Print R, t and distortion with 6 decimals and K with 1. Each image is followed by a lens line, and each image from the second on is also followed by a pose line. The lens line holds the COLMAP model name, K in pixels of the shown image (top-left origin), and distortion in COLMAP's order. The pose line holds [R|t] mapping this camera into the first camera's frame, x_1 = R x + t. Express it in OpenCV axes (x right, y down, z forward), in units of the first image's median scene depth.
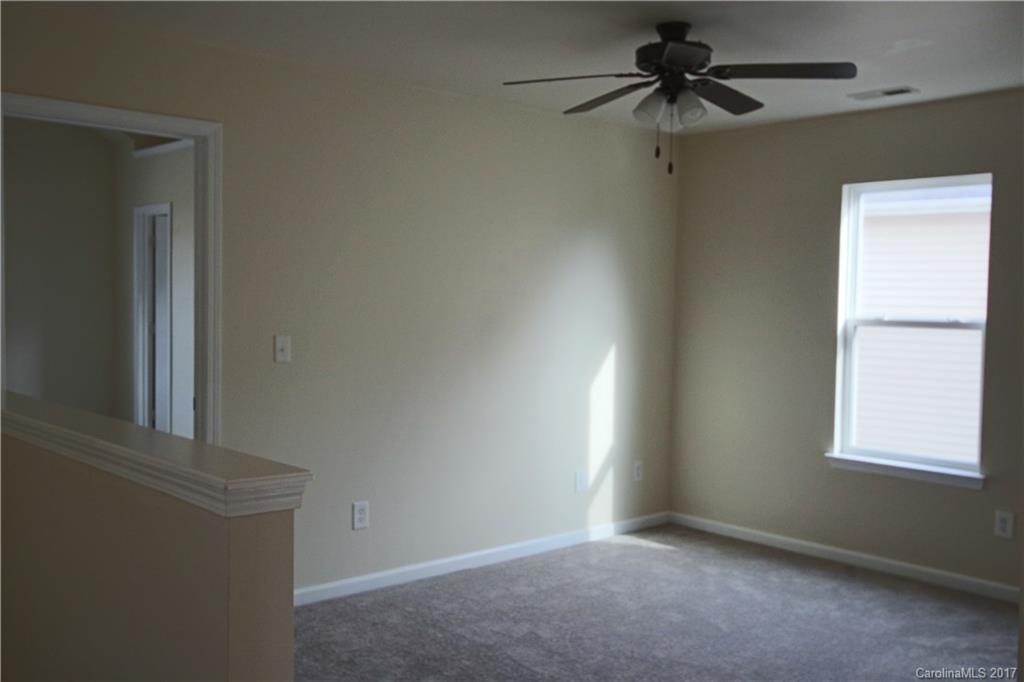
lens RADIAL K [[875.8, 0, 512.0], [0, 875.8, 341.0], [0, 0, 1]] dist [-0.005363, 0.054869]
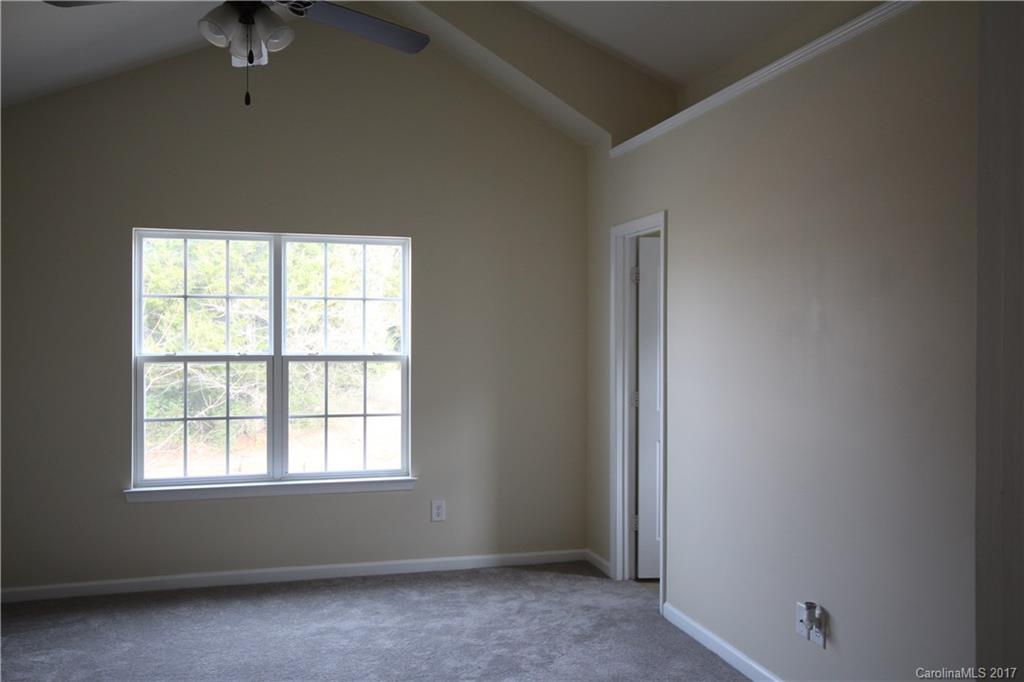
lens RADIAL K [[875.8, 0, 512.0], [0, 875.8, 341.0], [0, 0, 1]] dist [-0.005363, 0.054869]
pose [[0.865019, -0.009017, -0.501658, -0.153507], [-0.005102, 0.999629, -0.026764, -0.044420], [0.501713, 0.025711, 0.864652, 0.367454]]
